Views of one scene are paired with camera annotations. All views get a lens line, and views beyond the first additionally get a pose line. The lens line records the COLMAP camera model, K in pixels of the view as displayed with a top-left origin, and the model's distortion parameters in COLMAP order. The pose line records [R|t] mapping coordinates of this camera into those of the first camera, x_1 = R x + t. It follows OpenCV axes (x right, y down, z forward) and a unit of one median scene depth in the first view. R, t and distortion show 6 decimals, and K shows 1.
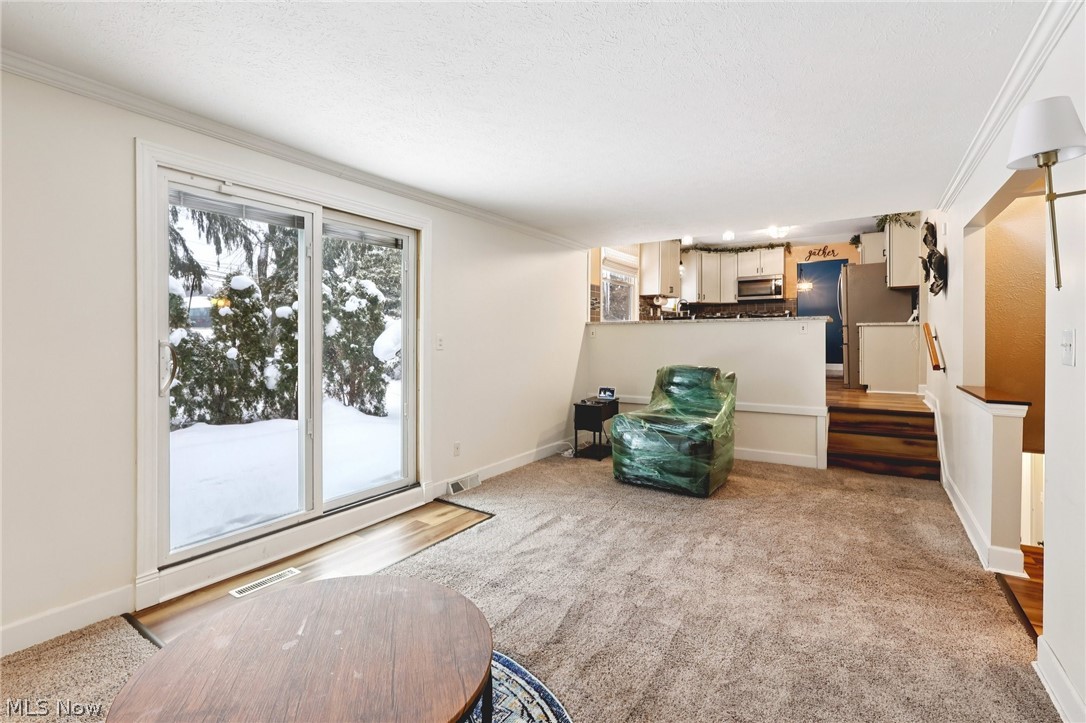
lens RADIAL K [[500.0, 0, 542.4], [0, 500.0, 344.3], [0, 0, 1]] dist [-0.007288, 0.000527]
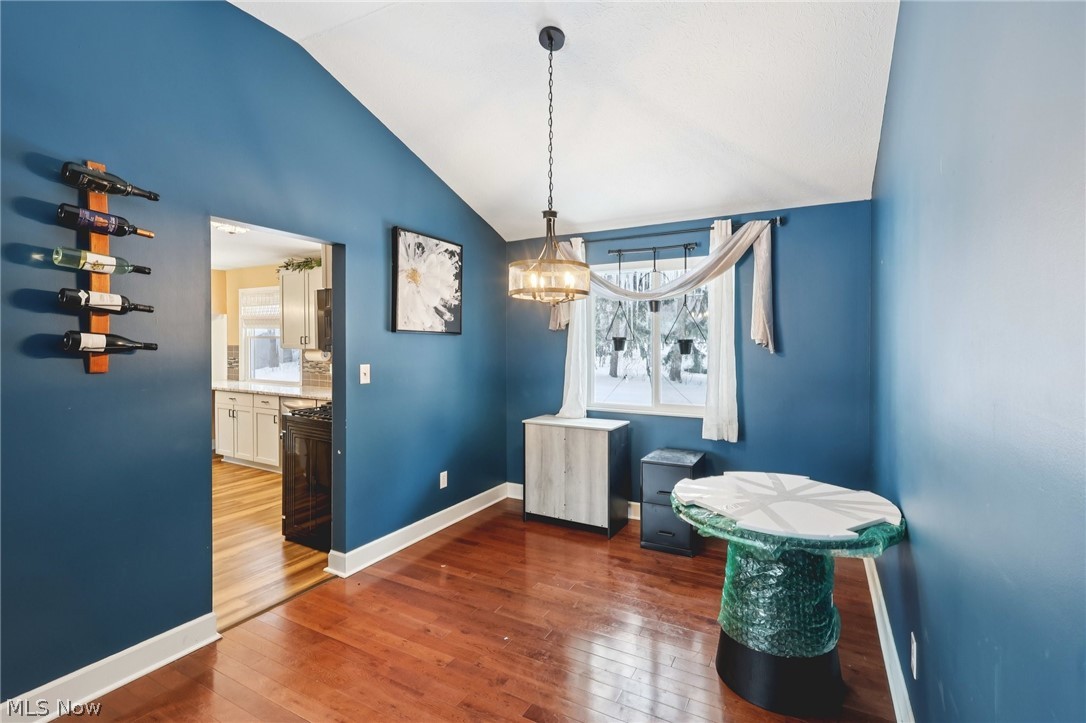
lens RADIAL K [[500.0, 0, 540.9], [0, 500.0, 352.1], [0, 0, 1]] dist [-0.007288, 0.000527]
pose [[0.074595, 0.015338, -0.997096, 0.888378], [-0.021433, 0.999675, 0.013774, -0.096586], [0.996984, 0.020343, 0.074899, 1.142486]]
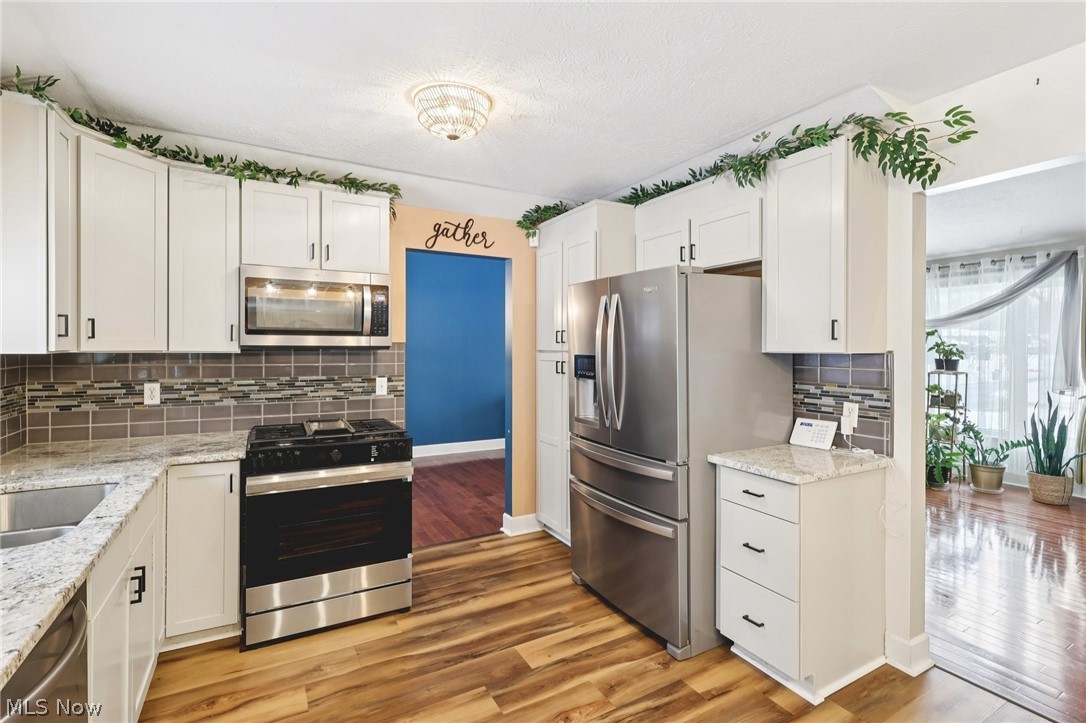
lens RADIAL K [[500.0, 0, 535.4], [0, 500.0, 348.4], [0, 0, 1]] dist [-0.007288, 0.000527]
pose [[0.480104, 0.004272, 0.877201, 0.232850], [0.008595, 0.999917, -0.009574, -0.085779], [-0.877169, 0.012136, 0.480028, 0.747871]]
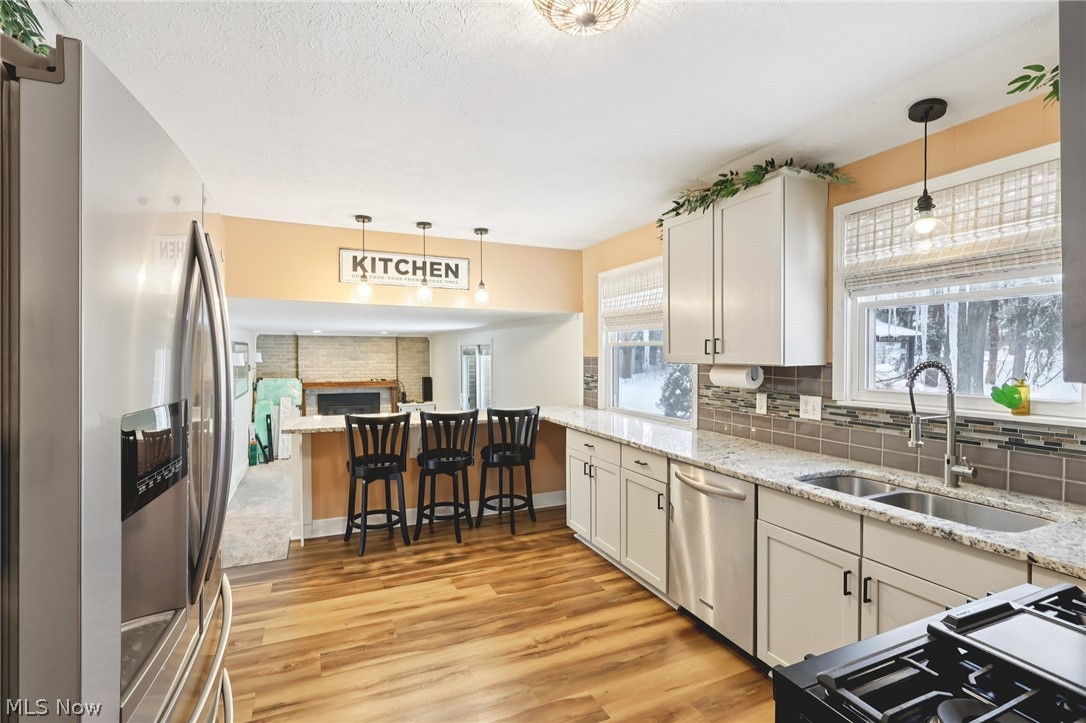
lens RADIAL K [[500.0, 0, 531.9], [0, 500.0, 365.5], [0, 0, 1]] dist [-0.007288, 0.000527]
pose [[-0.561609, 0.019572, -0.827171, 0.558160], [-0.011624, 0.999435, 0.031540, -0.093080], [0.827321, 0.027328, -0.561064, 0.972119]]
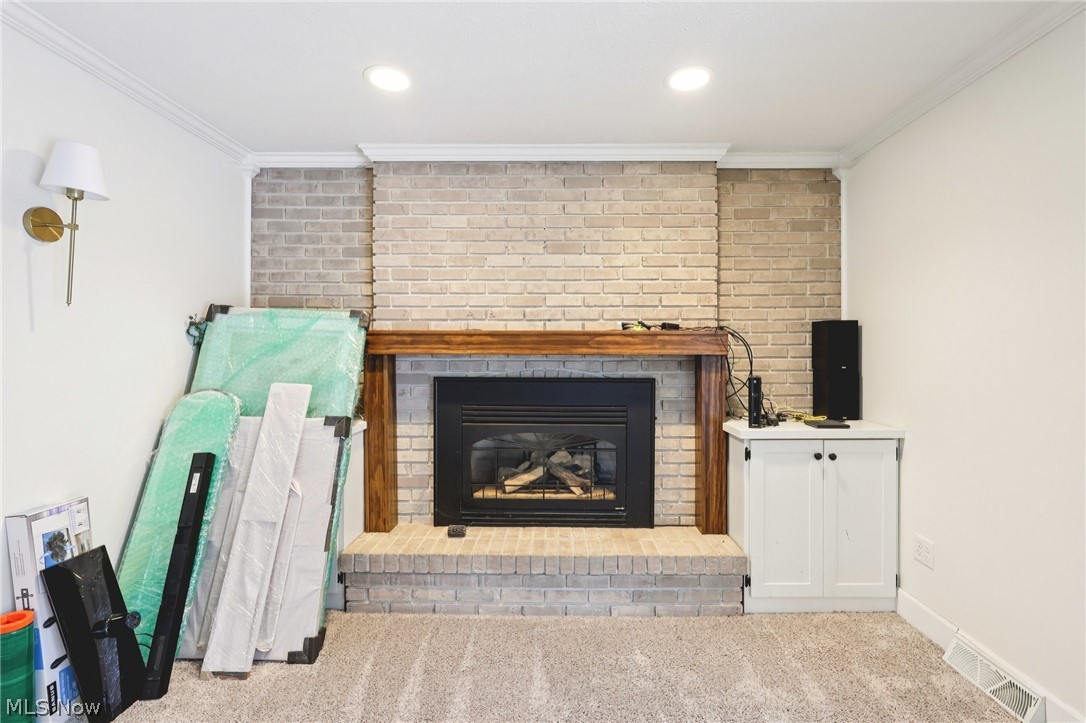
lens RADIAL K [[500.0, 0, 551.9], [0, 500.0, 361.6], [0, 0, 1]] dist [-0.007288, 0.000527]
pose [[-0.847651, 0.006657, -0.530512, -0.033333], [-0.009514, 0.999570, 0.027744, 0.000003], [0.530468, 0.028564, -0.847223, 0.196042]]
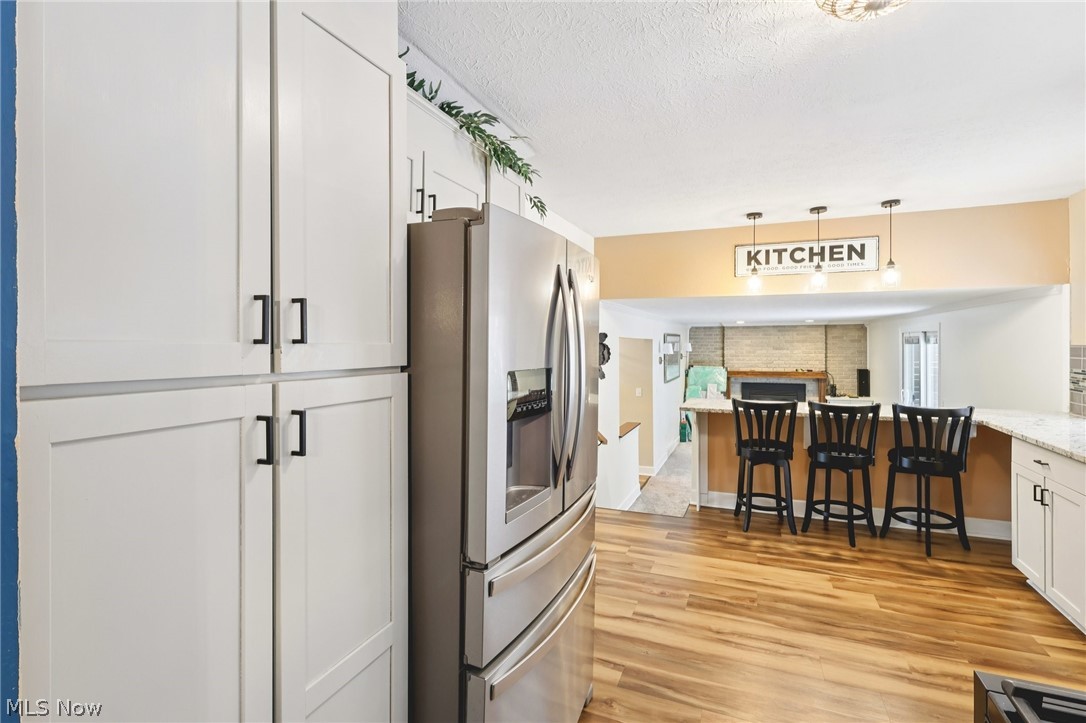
lens RADIAL K [[500.0, 0, 546.9], [0, 500.0, 351.6], [0, 0, 1]] dist [-0.007288, 0.000527]
pose [[-0.986379, 0.008465, -0.164270, 0.544770], [0.004123, 0.999633, 0.026756, -0.093075], [0.164436, 0.025714, -0.986053, 1.030327]]
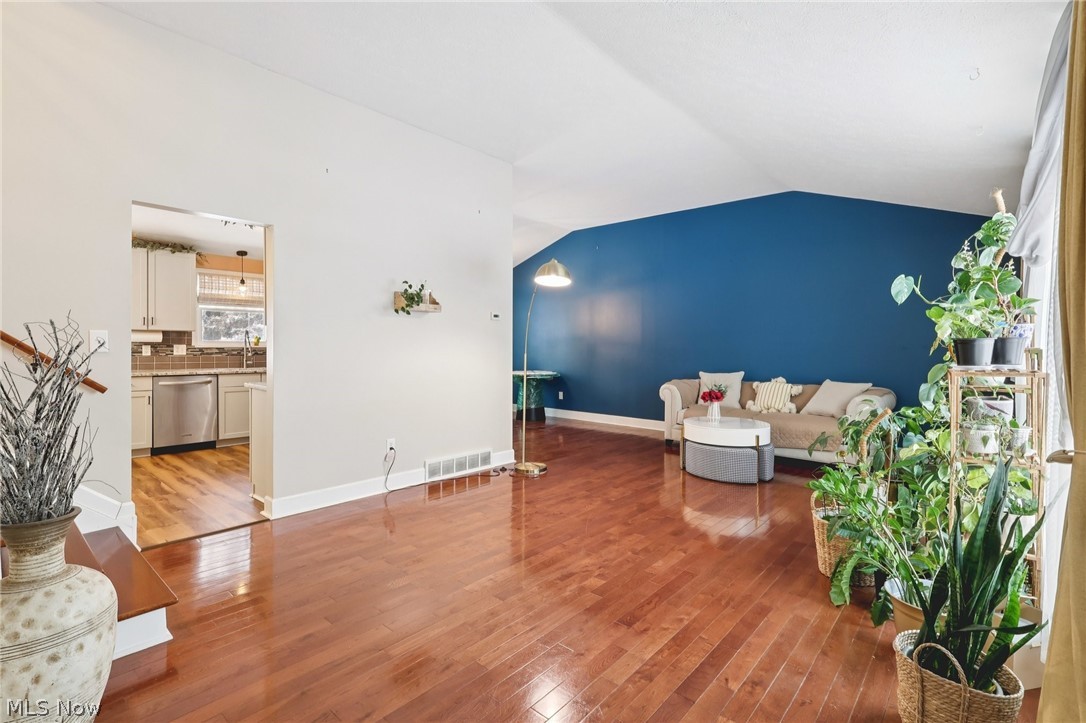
lens RADIAL K [[500.0, 0, 549.4], [0, 500.0, 352.0], [0, 0, 1]] dist [-0.007288, 0.000527]
pose [[0.990061, 0.010156, -0.140268, 0.818509], [-0.011367, 0.999905, -0.007835, -0.057726], [0.140175, 0.009352, 0.990083, 0.335845]]
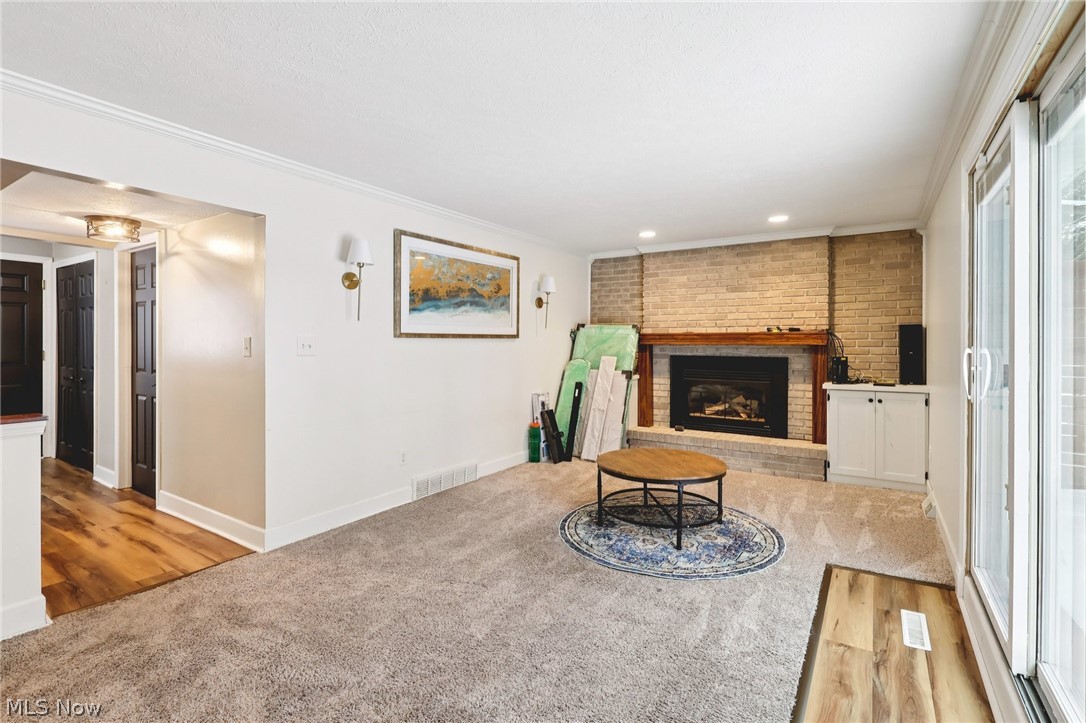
lens RADIAL K [[500.0, 0, 543.4], [0, 500.0, 343.9], [0, 0, 1]] dist [-0.007288, 0.000527]
pose [[-0.999952, -0.000667, 0.009792, 0.023450], [-0.000480, 0.999818, 0.019081, -0.008409], [-0.009803, 0.019076, -0.999770, 0.551792]]
